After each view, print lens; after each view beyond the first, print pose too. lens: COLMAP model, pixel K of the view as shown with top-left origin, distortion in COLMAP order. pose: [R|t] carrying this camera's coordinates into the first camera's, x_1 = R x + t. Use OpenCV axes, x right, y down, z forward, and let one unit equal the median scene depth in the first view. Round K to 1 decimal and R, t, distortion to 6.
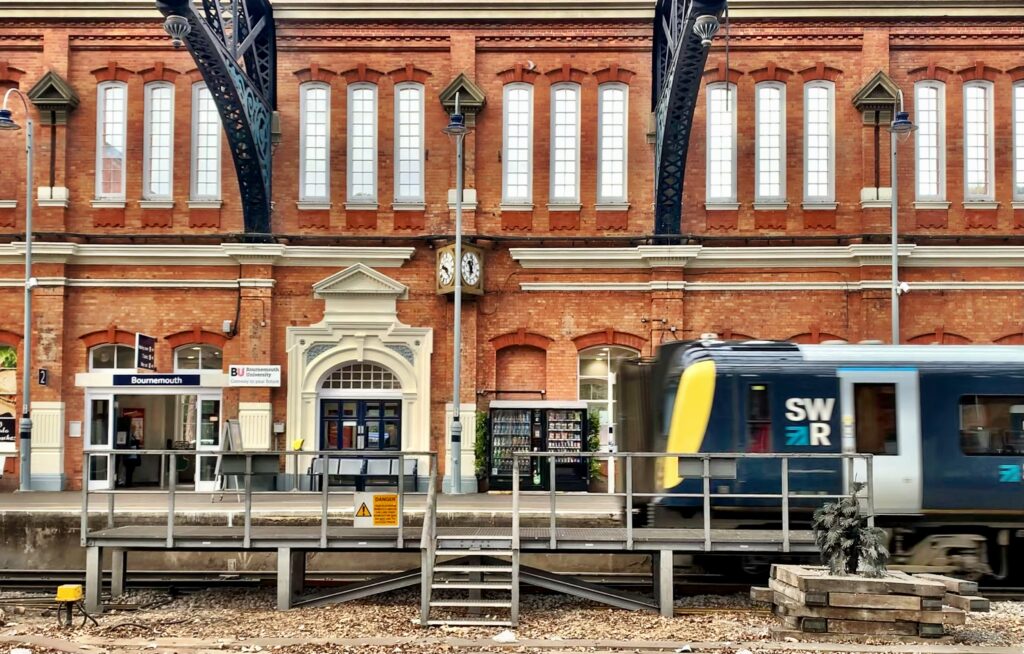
lens RADIAL K [[961.3, 0, 511.9], [0, 961.3, 366.2], [0, 0, 1]] dist [0.016460, 0.010594]
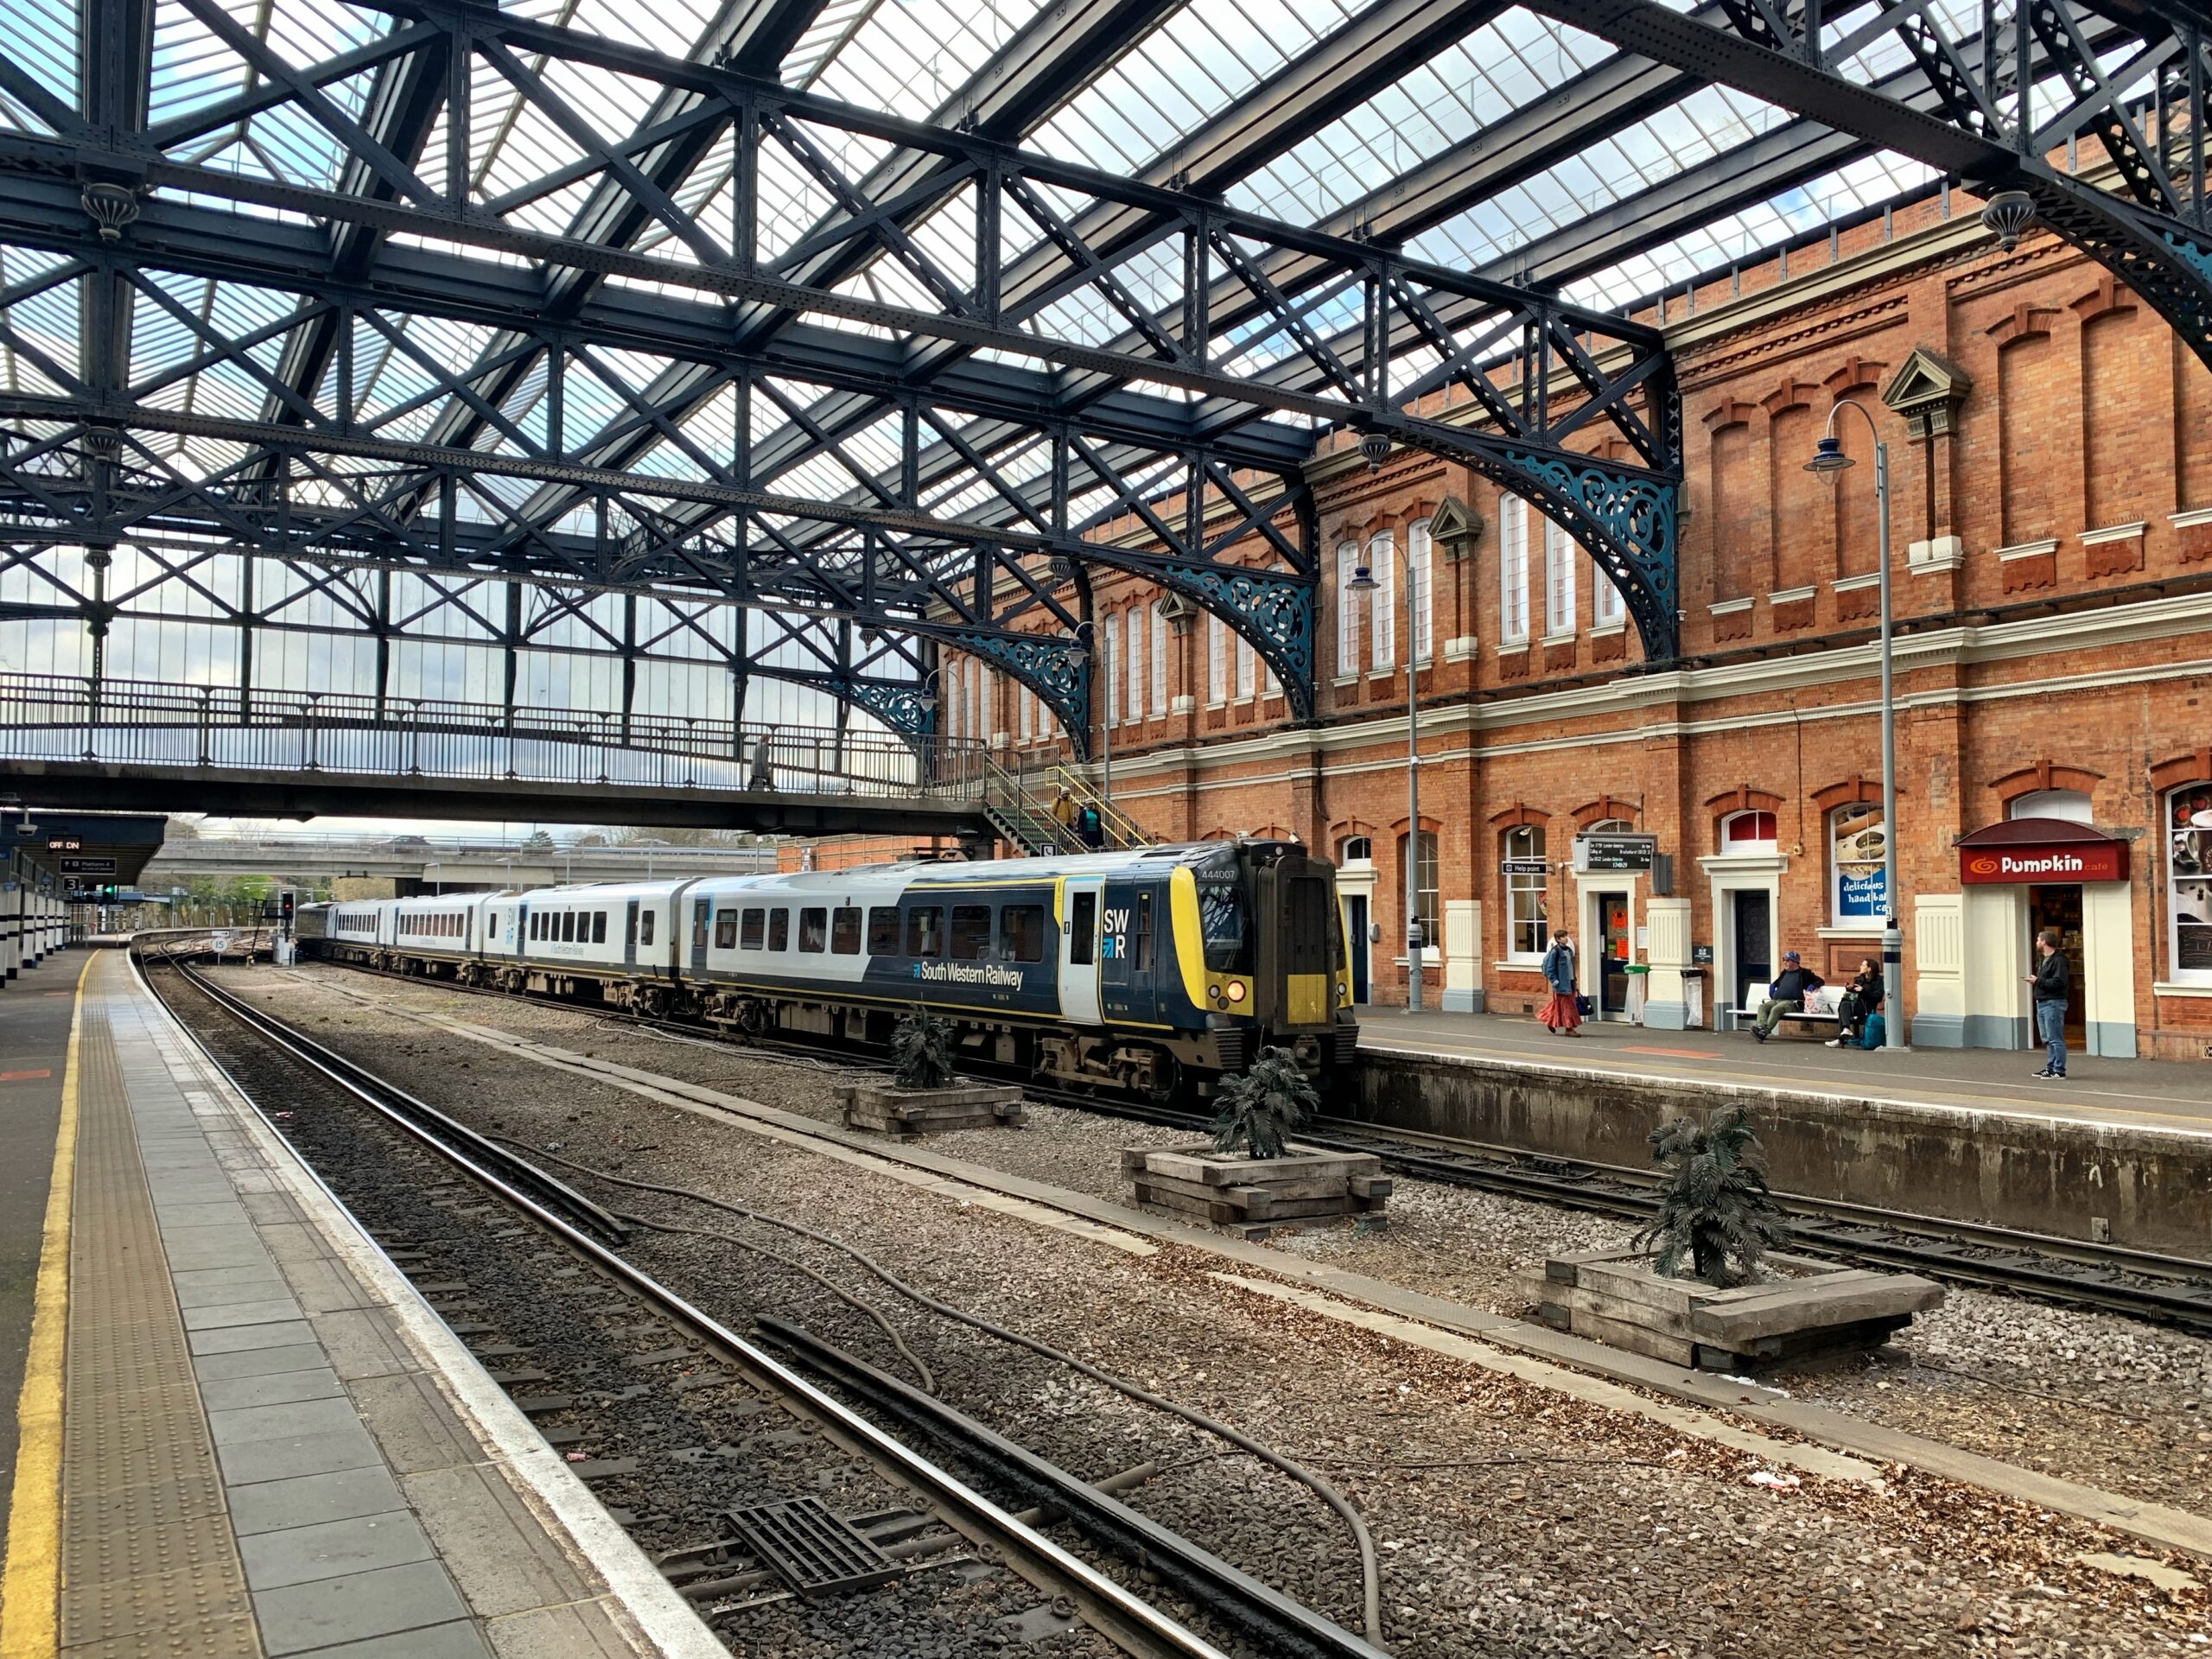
lens RADIAL K [[1678.9, 0, 1106.0], [0, 1678.9, 829.5], [0, 0, 1]] dist [0.000651, 0.000258]
pose [[0.533384, -0.054964, -0.844086, 0.340821], [0.053161, 0.998092, -0.031399, 0.002853], [0.844201, -0.028125, 0.535288, -0.009313]]
